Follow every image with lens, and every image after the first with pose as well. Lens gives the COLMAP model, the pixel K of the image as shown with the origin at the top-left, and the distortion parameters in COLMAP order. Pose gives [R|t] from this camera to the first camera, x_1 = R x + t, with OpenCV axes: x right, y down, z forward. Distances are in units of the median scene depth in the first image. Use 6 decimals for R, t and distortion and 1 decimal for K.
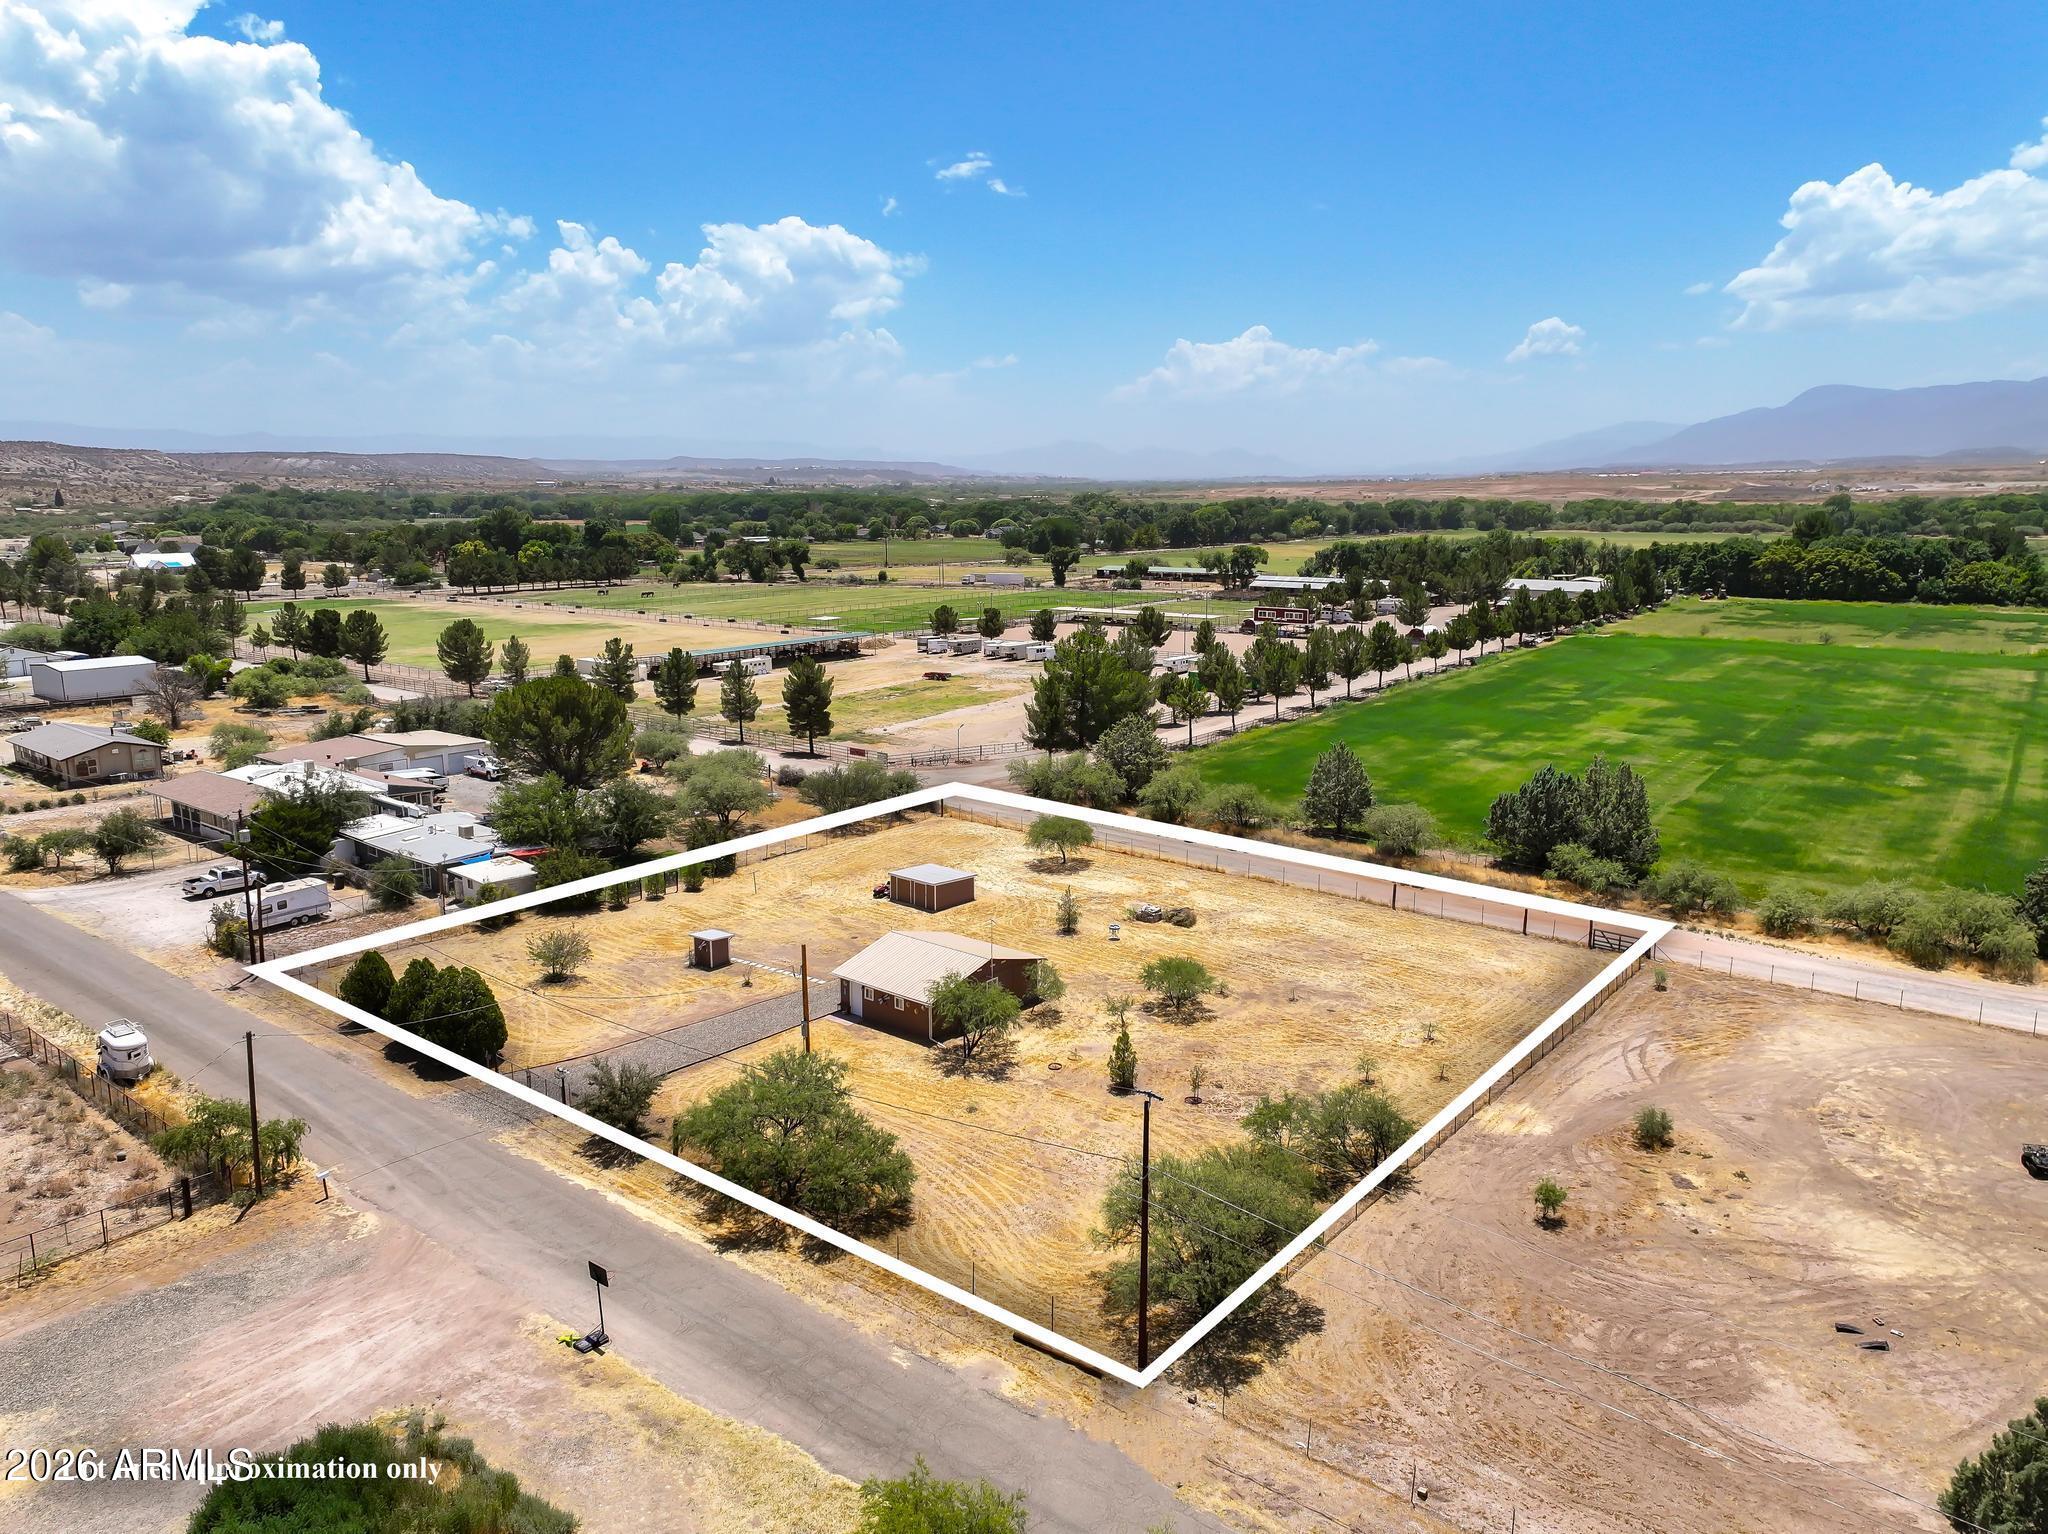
lens RADIAL K [[1450.2, 0, 1031.7], [0, 1450.2, 768.1], [0, 0, 1]] dist [0.006106, 0.003776]
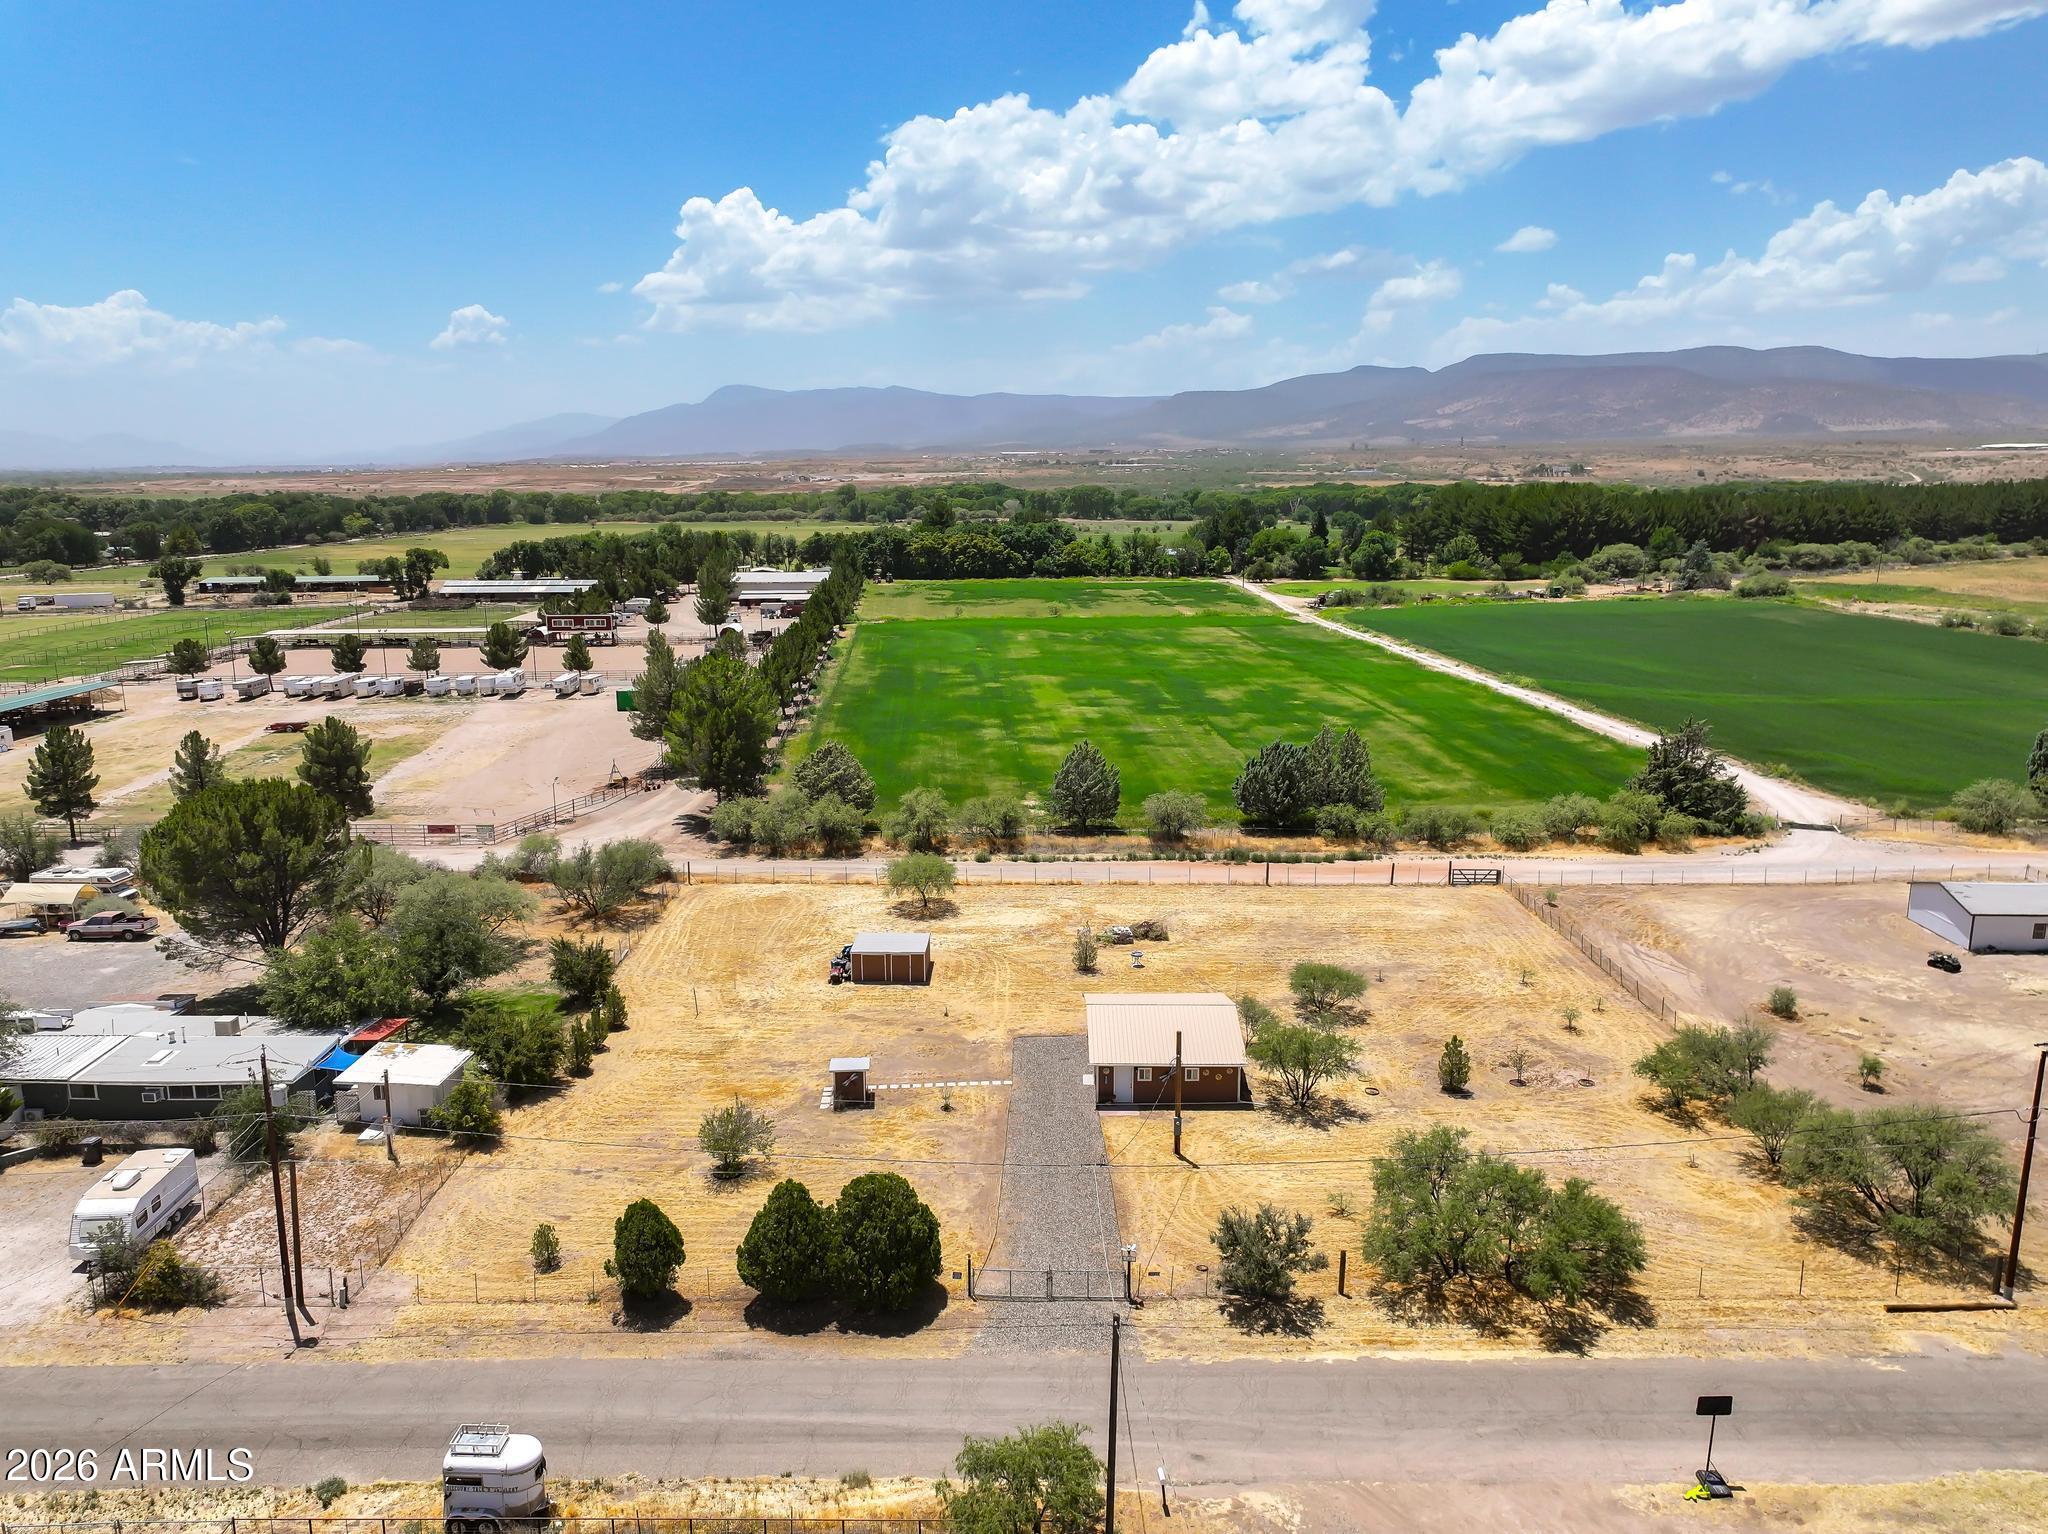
lens RADIAL K [[1450.2, 0, 1031.7], [0, 1450.2, 768.1], [0, 0, 1]] dist [0.006106, 0.003776]
pose [[0.771968, -0.129523, 0.622325, -0.578101], [0.125363, 0.990814, 0.050709, -0.070531], [-0.623176, 0.038871, 0.781115, 0.281122]]
